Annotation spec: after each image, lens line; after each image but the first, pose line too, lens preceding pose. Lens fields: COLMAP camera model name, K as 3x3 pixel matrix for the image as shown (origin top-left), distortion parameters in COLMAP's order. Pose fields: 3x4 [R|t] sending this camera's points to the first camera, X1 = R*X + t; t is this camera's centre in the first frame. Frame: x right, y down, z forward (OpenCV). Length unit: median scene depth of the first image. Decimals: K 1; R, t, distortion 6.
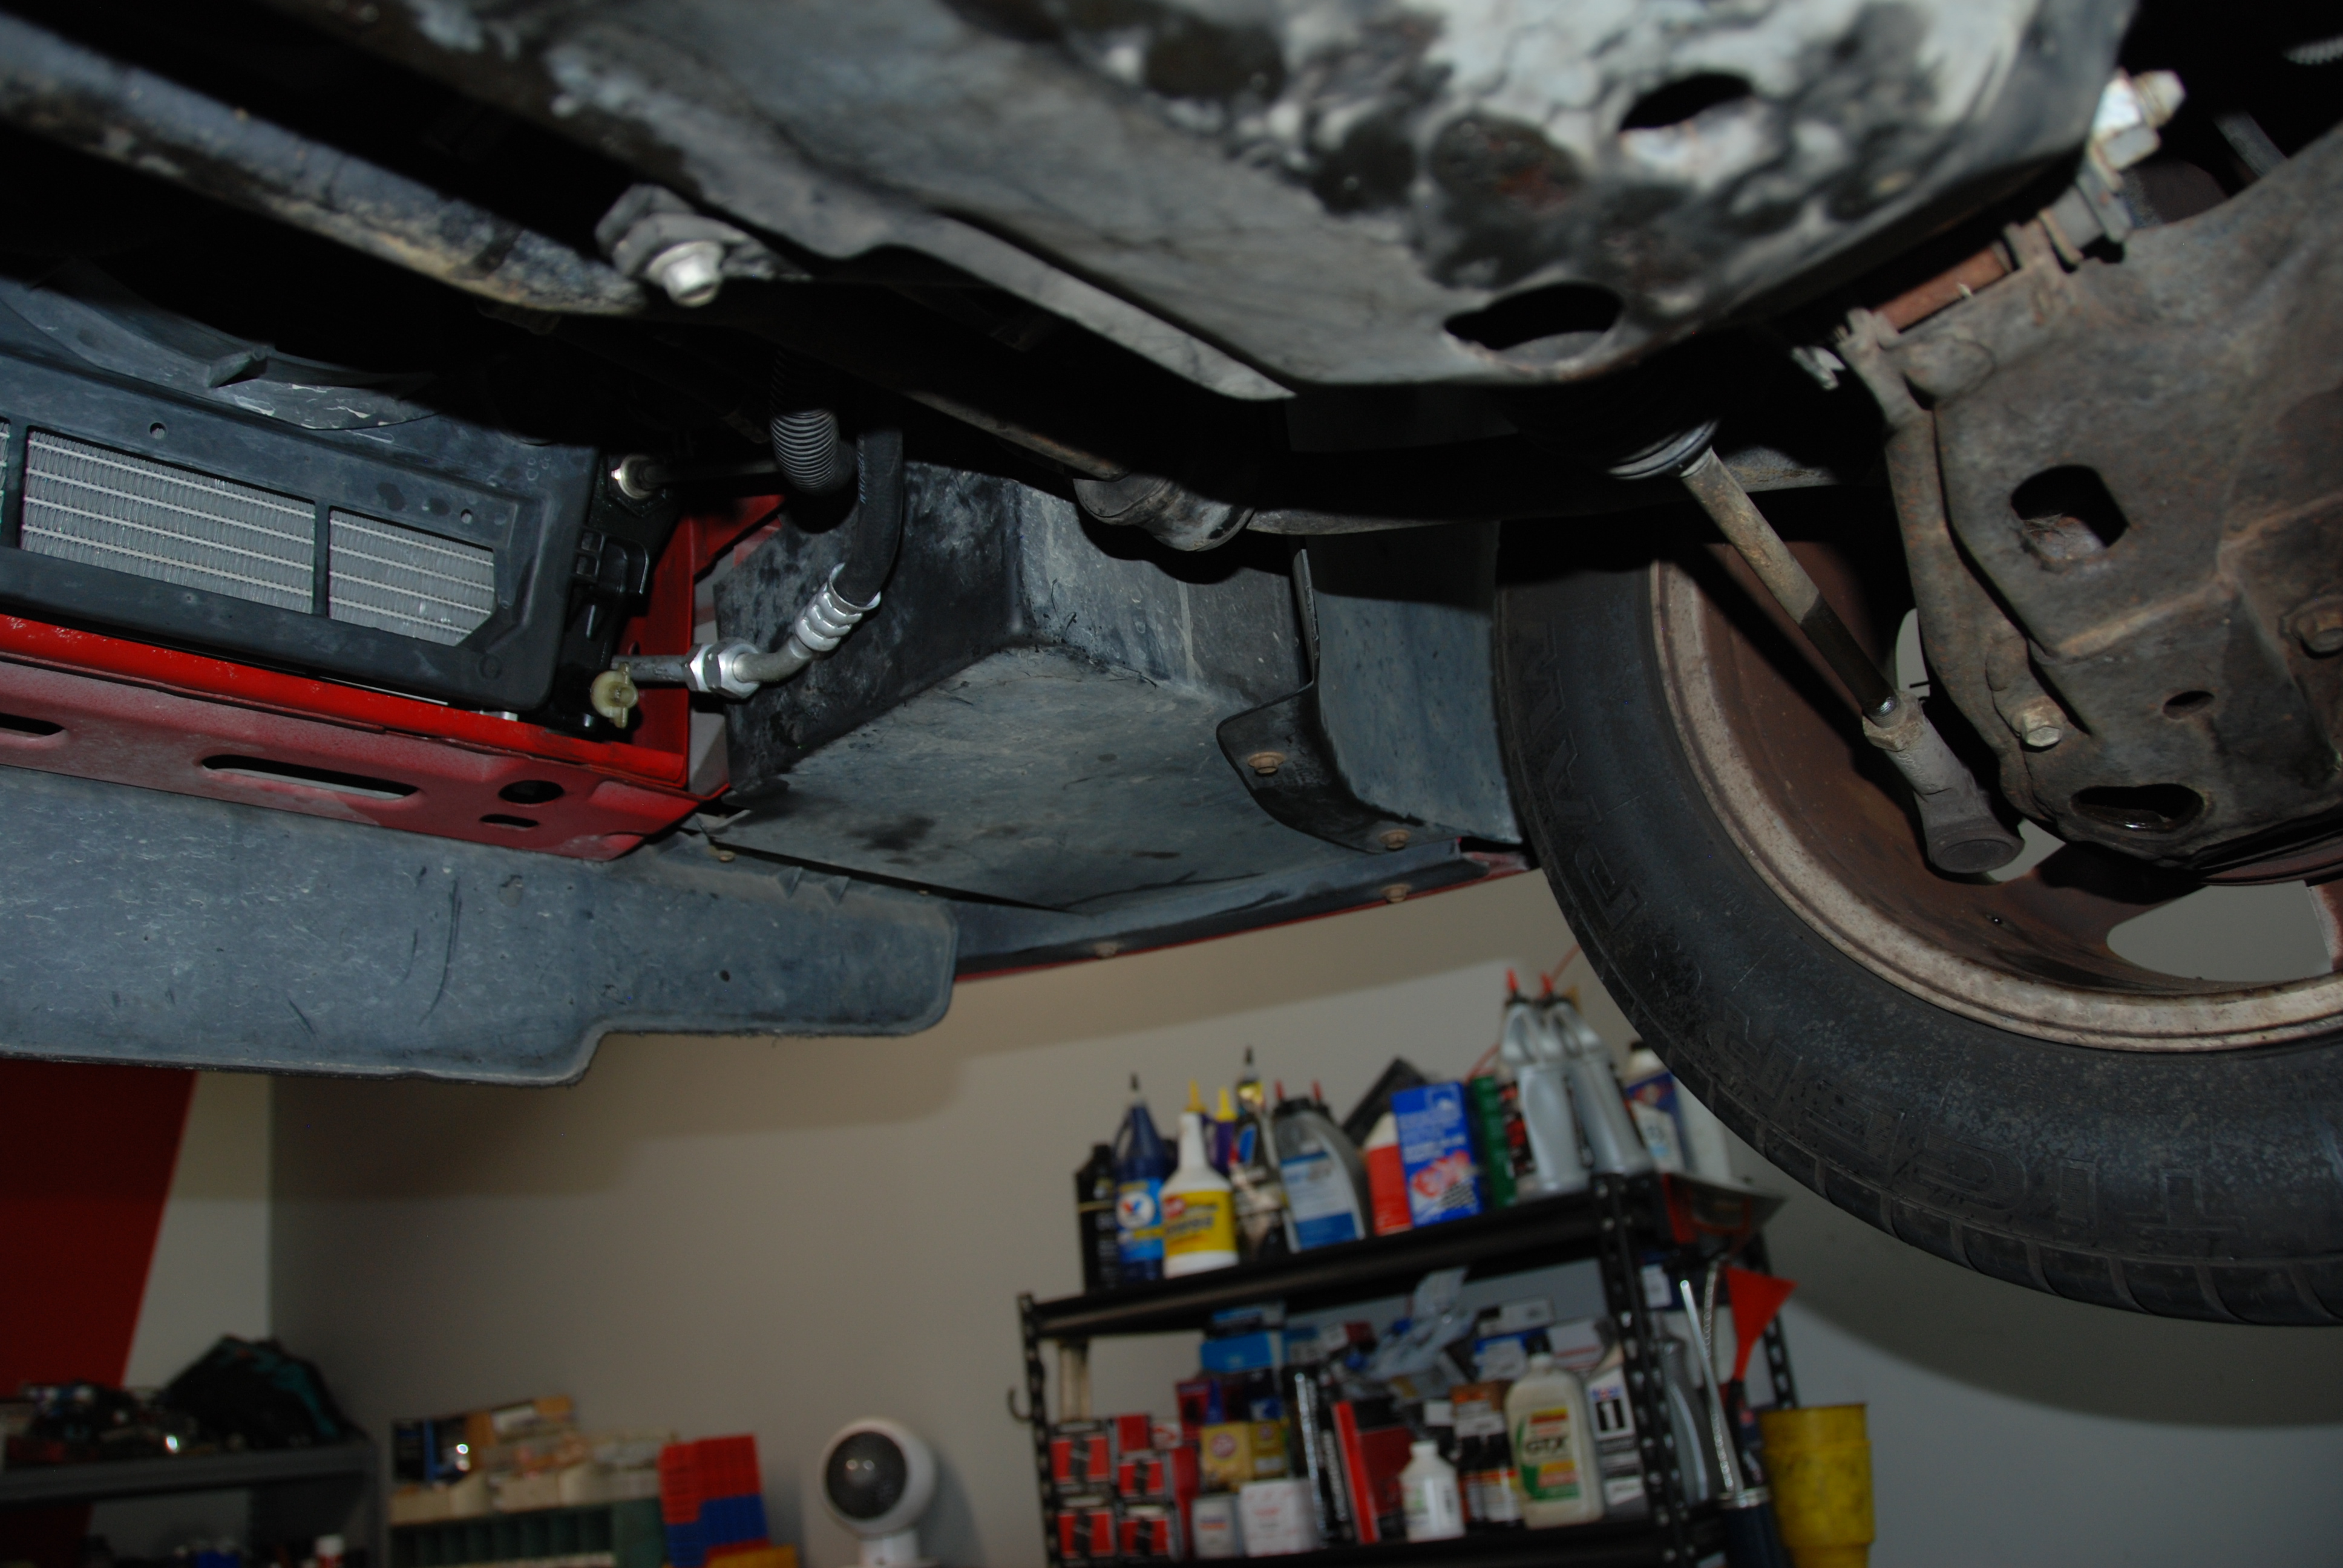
lens RADIAL K [[1821.1, 0, 1161.4], [0, 1821.1, 801.6], [0, 0, 1]] dist [-0.171766, 0.116398]
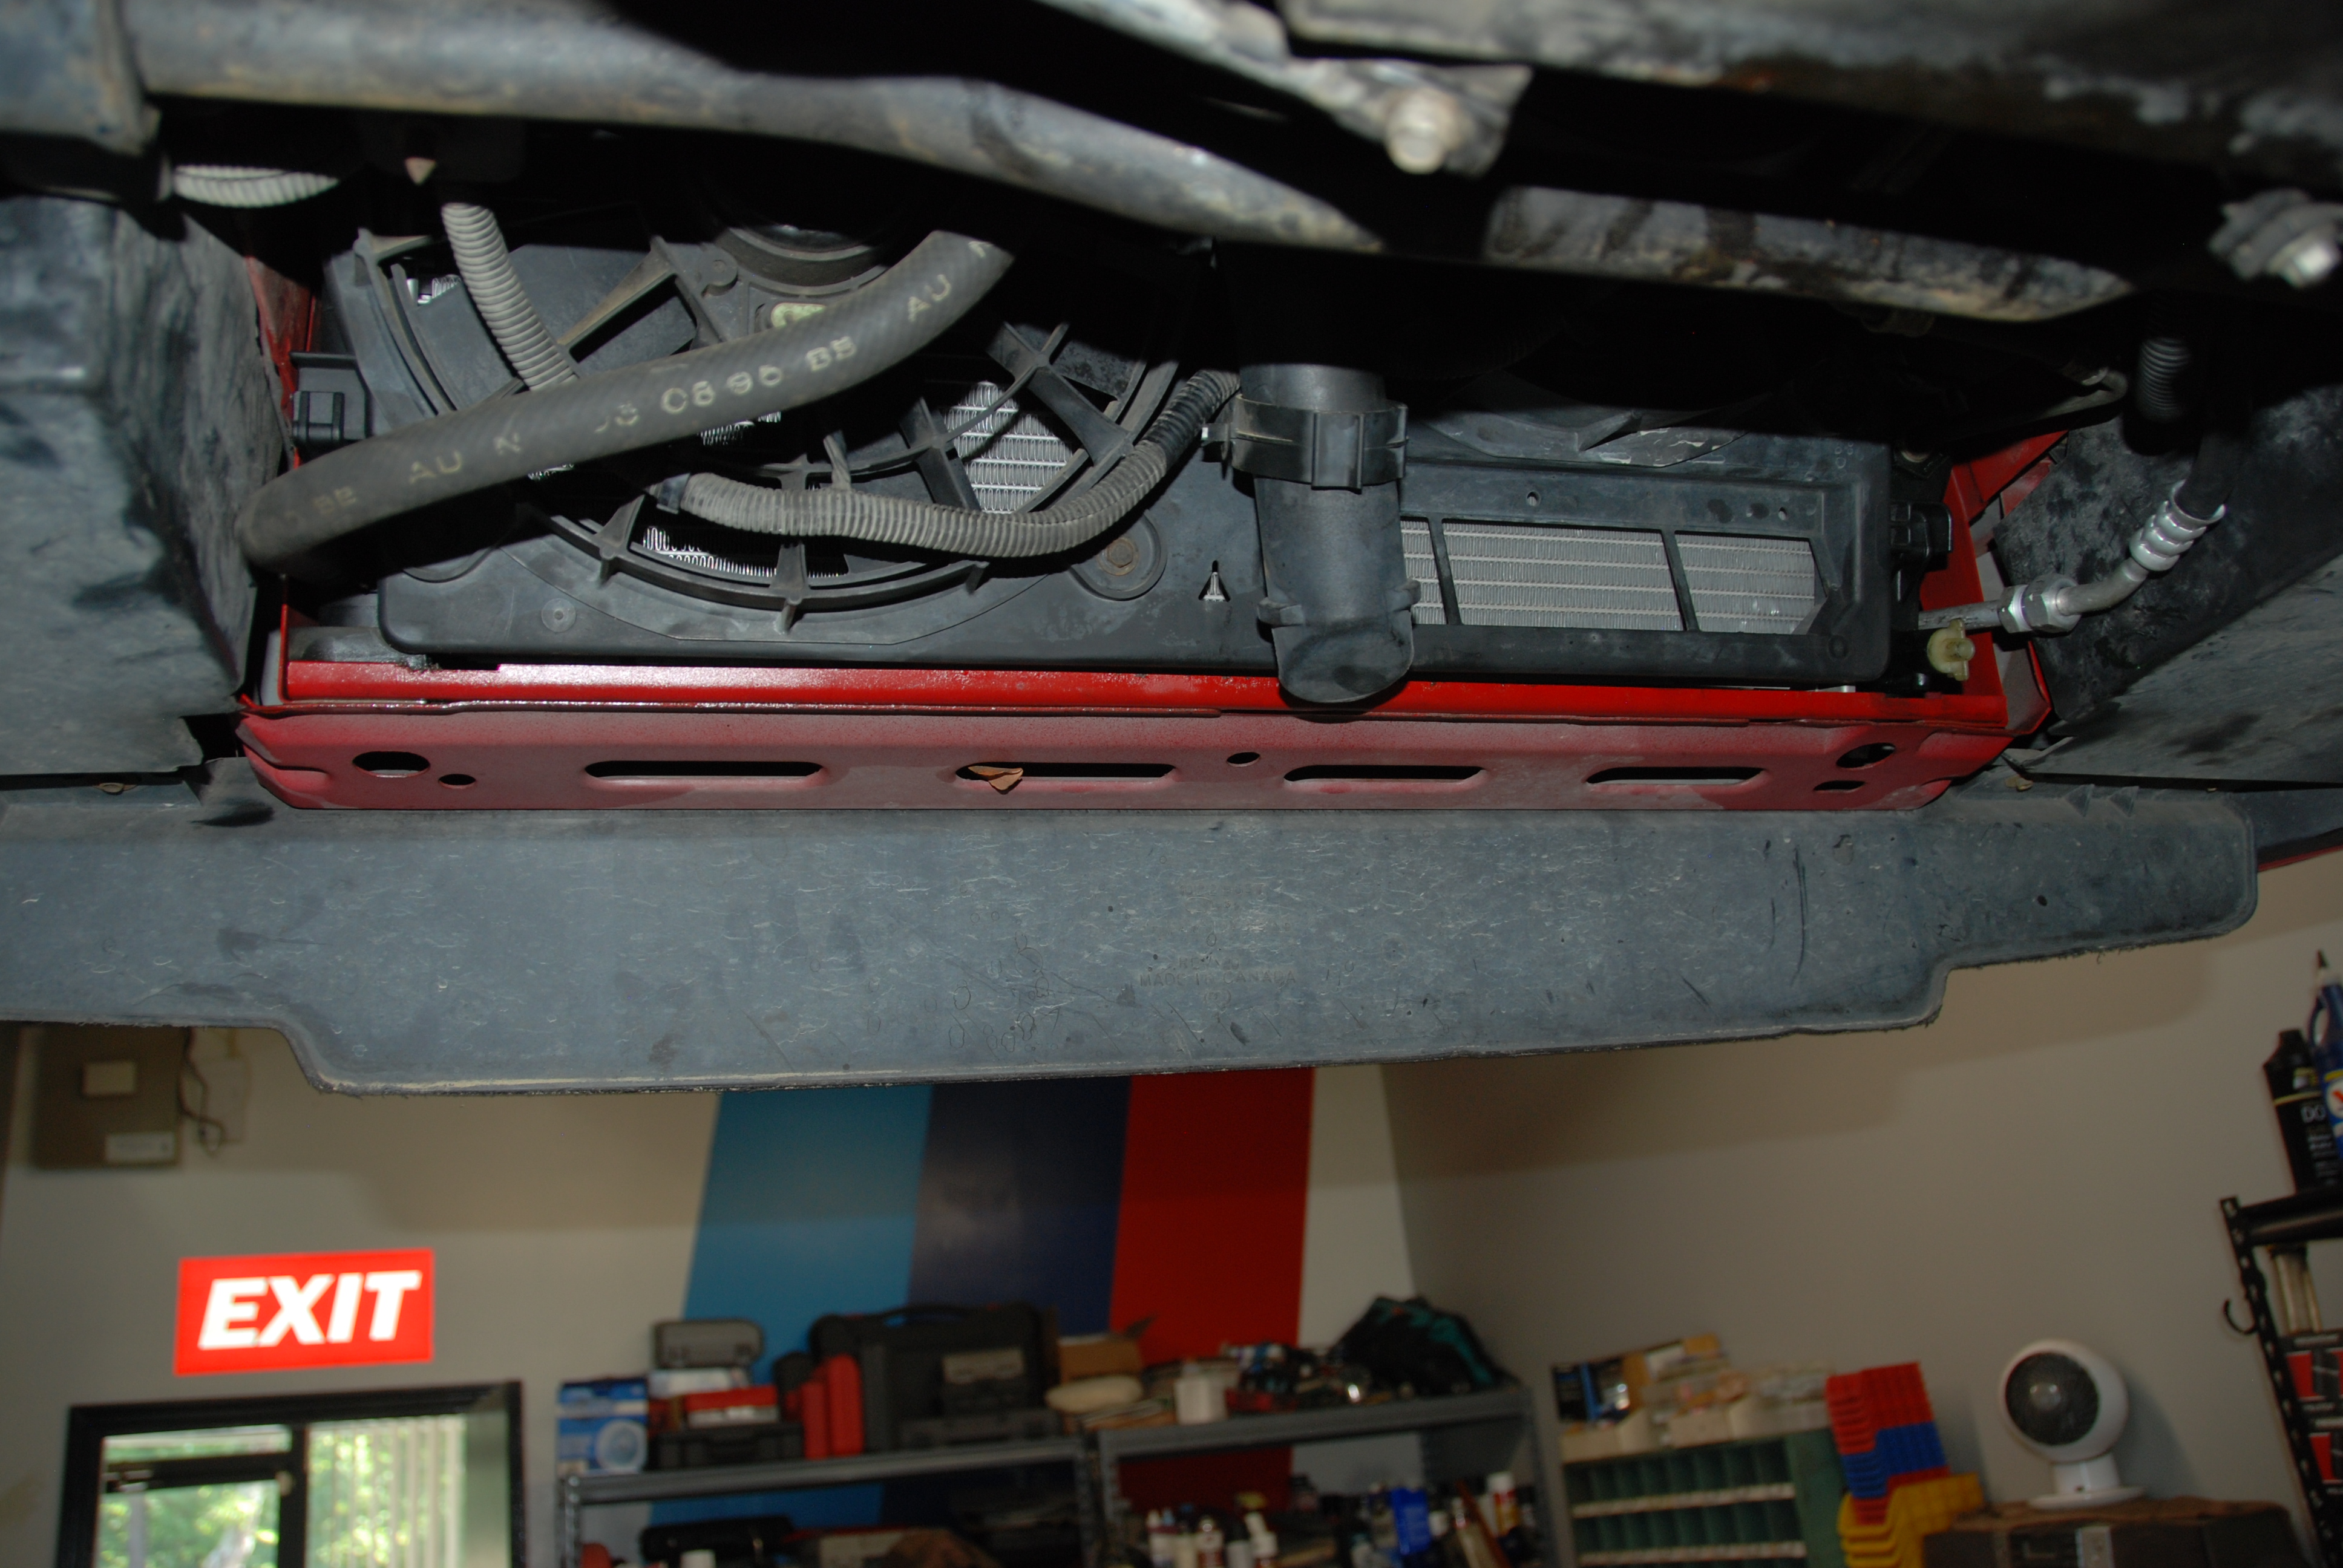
lens RADIAL K [[1821.1, 0, 1161.4], [0, 1821.1, 801.6], [0, 0, 1]] dist [-0.171766, 0.116398]
pose [[0.844142, -0.153675, -0.513622, -0.155970], [0.170036, 0.985318, -0.015351, -0.030965], [0.508441, -0.074376, 0.857879, -0.114955]]
